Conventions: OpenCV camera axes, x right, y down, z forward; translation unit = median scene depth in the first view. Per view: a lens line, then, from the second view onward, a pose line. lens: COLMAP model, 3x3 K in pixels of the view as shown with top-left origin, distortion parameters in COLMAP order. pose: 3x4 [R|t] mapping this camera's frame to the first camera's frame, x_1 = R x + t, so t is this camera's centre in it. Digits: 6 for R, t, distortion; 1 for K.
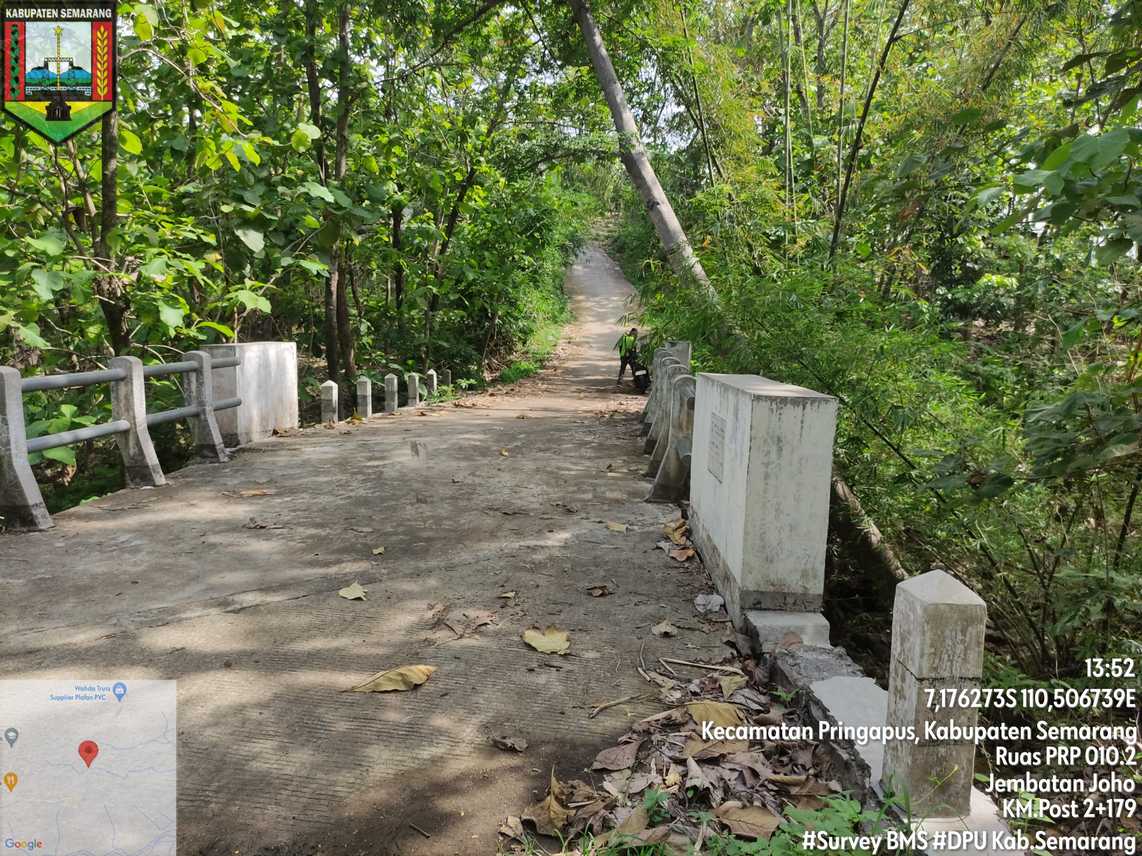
lens RADIAL K [[847.4, 0, 567.0], [0, 847.4, 428.8], [0, 0, 1]] dist [0.054766, -0.058324]
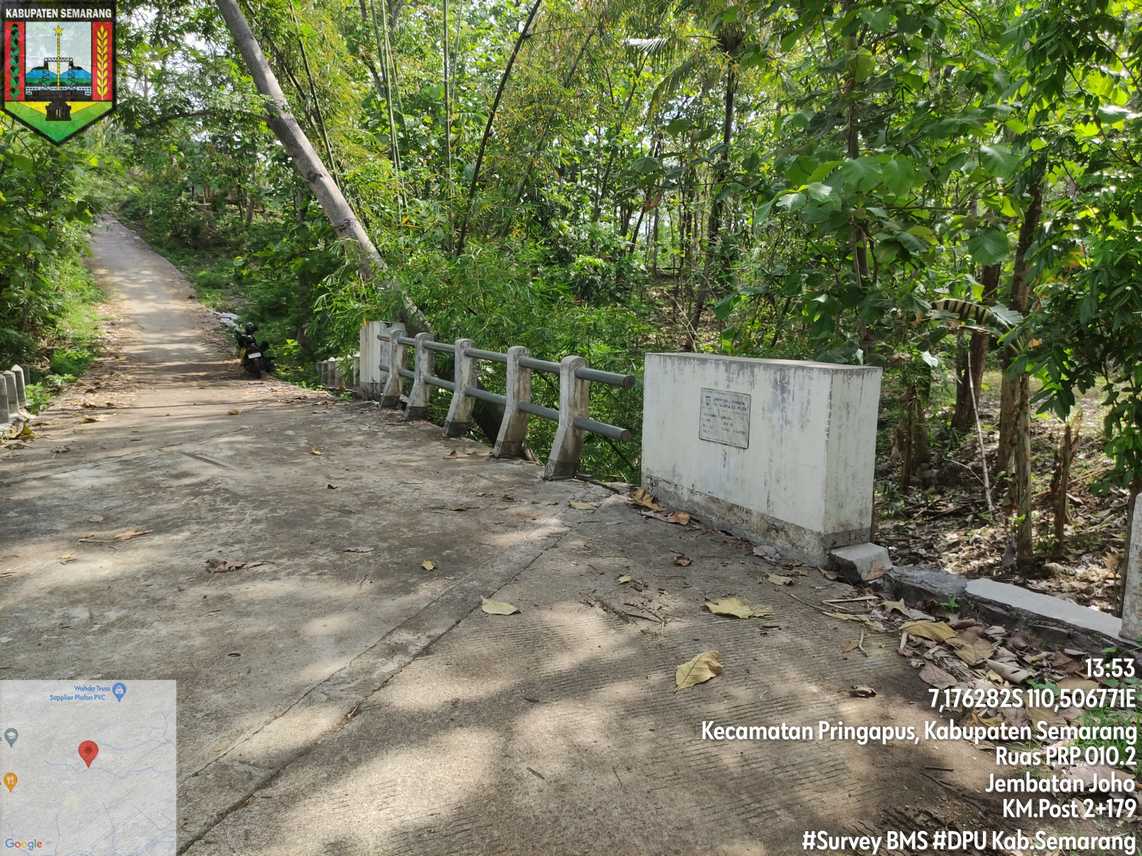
lens RADIAL K [[847.4, 0, 568.8], [0, 847.4, 427.4], [0, 0, 1]] dist [0.054766, -0.058324]
pose [[0.843796, -0.097570, 0.527720, -0.234147], [0.082372, 0.995228, 0.052300, -0.016631], [-0.530305, -0.000662, 0.847807, 0.060569]]
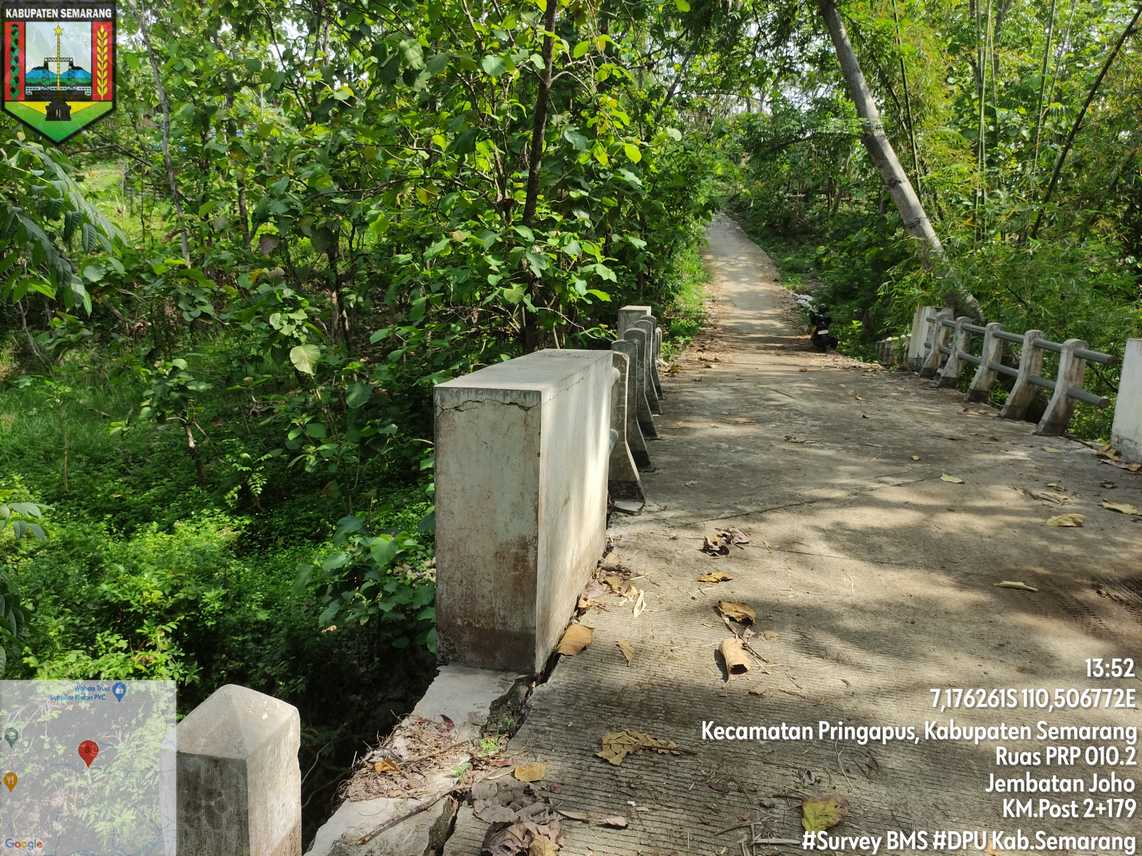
lens RADIAL K [[847.4, 0, 569.1], [0, 847.4, 424.0], [0, 0, 1]] dist [0.054766, -0.058324]
pose [[0.997108, 0.023633, -0.072228, -0.297014], [-0.020248, 0.998678, 0.047243, 0.011616], [0.073249, -0.045644, 0.996269, -0.212228]]
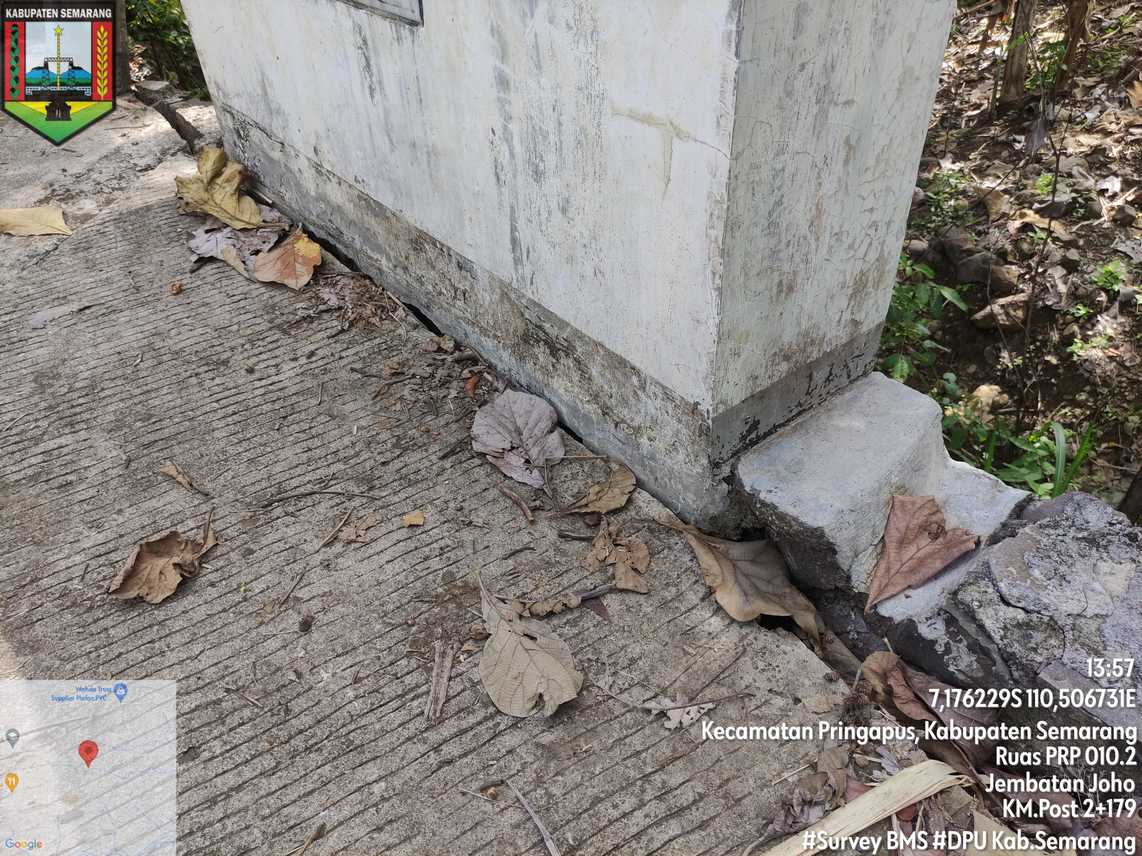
lens RADIAL K [[847.4, 0, 566.6], [0, 847.4, 428.5], [0, 0, 1]] dist [0.054766, -0.058324]
pose [[0.761705, -0.455081, 0.461200, 0.011301], [0.146477, 0.814333, 0.561611, 0.008138], [-0.631149, -0.360227, 0.686941, 0.276203]]
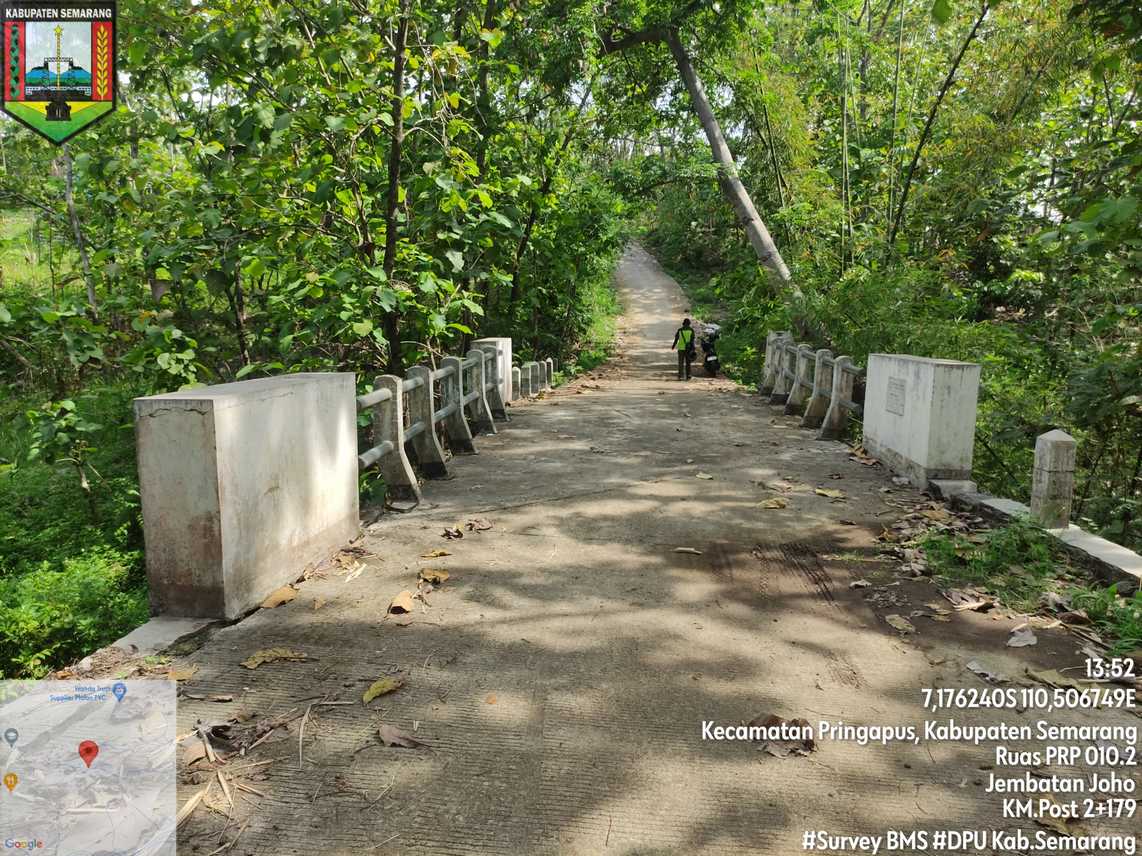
lens RADIAL K [[847.4, 0, 567.8], [0, 847.4, 425.1], [0, 0, 1]] dist [0.054766, -0.058324]
pose [[0.999852, -0.013085, -0.011148, -0.186002], [0.013180, 0.999877, 0.008516, 0.022385], [0.011036, -0.008662, 0.999902, -0.292801]]
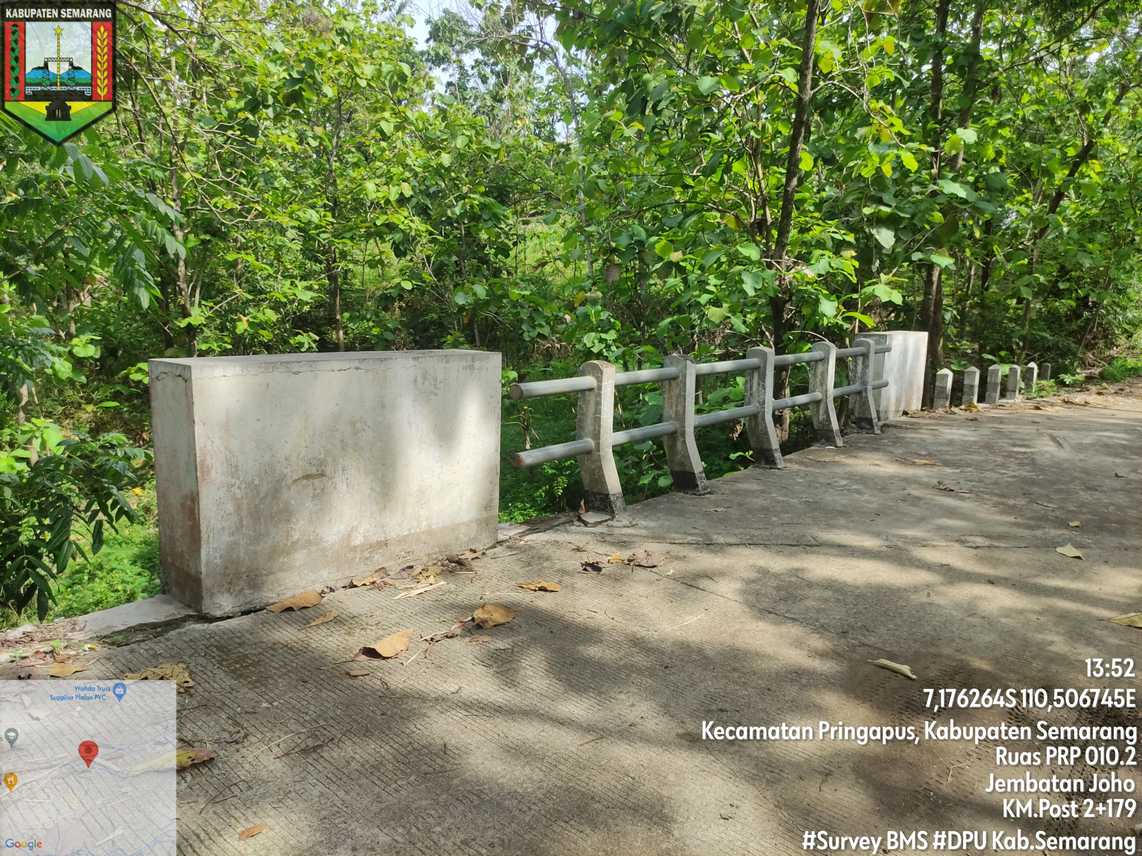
lens RADIAL K [[847.4, 0, 569.2], [0, 847.4, 425.1], [0, 0, 1]] dist [0.054766, -0.058324]
pose [[0.821905, 0.096810, -0.561338, -0.060943], [-0.089028, 0.995173, 0.041276, 0.010535], [0.562624, 0.016050, 0.826557, -0.136031]]
